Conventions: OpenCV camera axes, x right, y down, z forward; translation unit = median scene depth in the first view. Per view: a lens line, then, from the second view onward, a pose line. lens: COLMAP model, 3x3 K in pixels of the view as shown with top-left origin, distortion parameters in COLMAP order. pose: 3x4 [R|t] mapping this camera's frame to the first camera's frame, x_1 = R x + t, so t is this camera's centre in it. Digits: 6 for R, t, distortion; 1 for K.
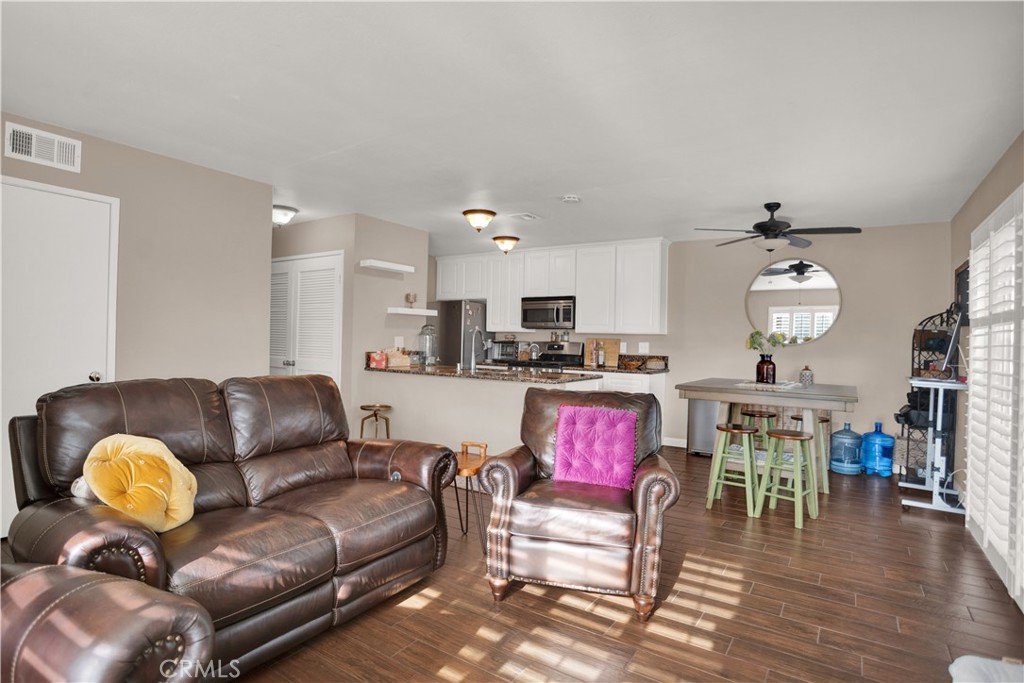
lens RADIAL K [[506.4, 0, 512.0], [0, 506.4, 341.5], [0, 0, 1]] dist [-0.076039, 0.038763]
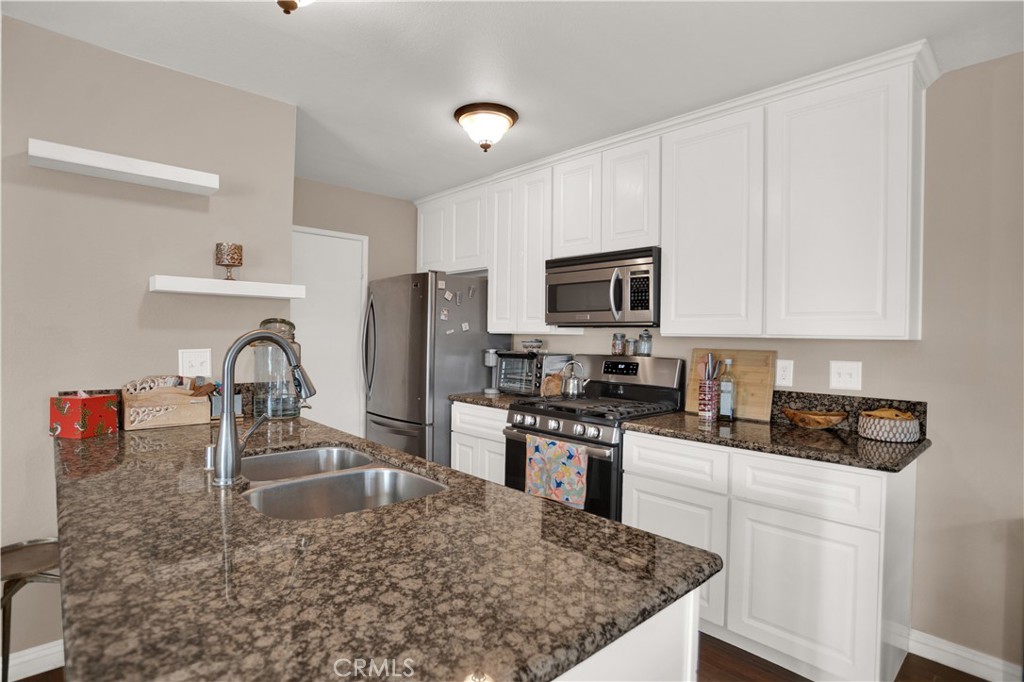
lens RADIAL K [[506.4, 0, 512.0], [0, 506.4, 341.0], [0, 0, 1]] dist [-0.076039, 0.038763]
pose [[0.970099, -0.000148, -0.242711, 0.102147], [0.000213, 1.000000, 0.000241, -0.012827], [0.242711, -0.000285, 0.970099, 0.545650]]
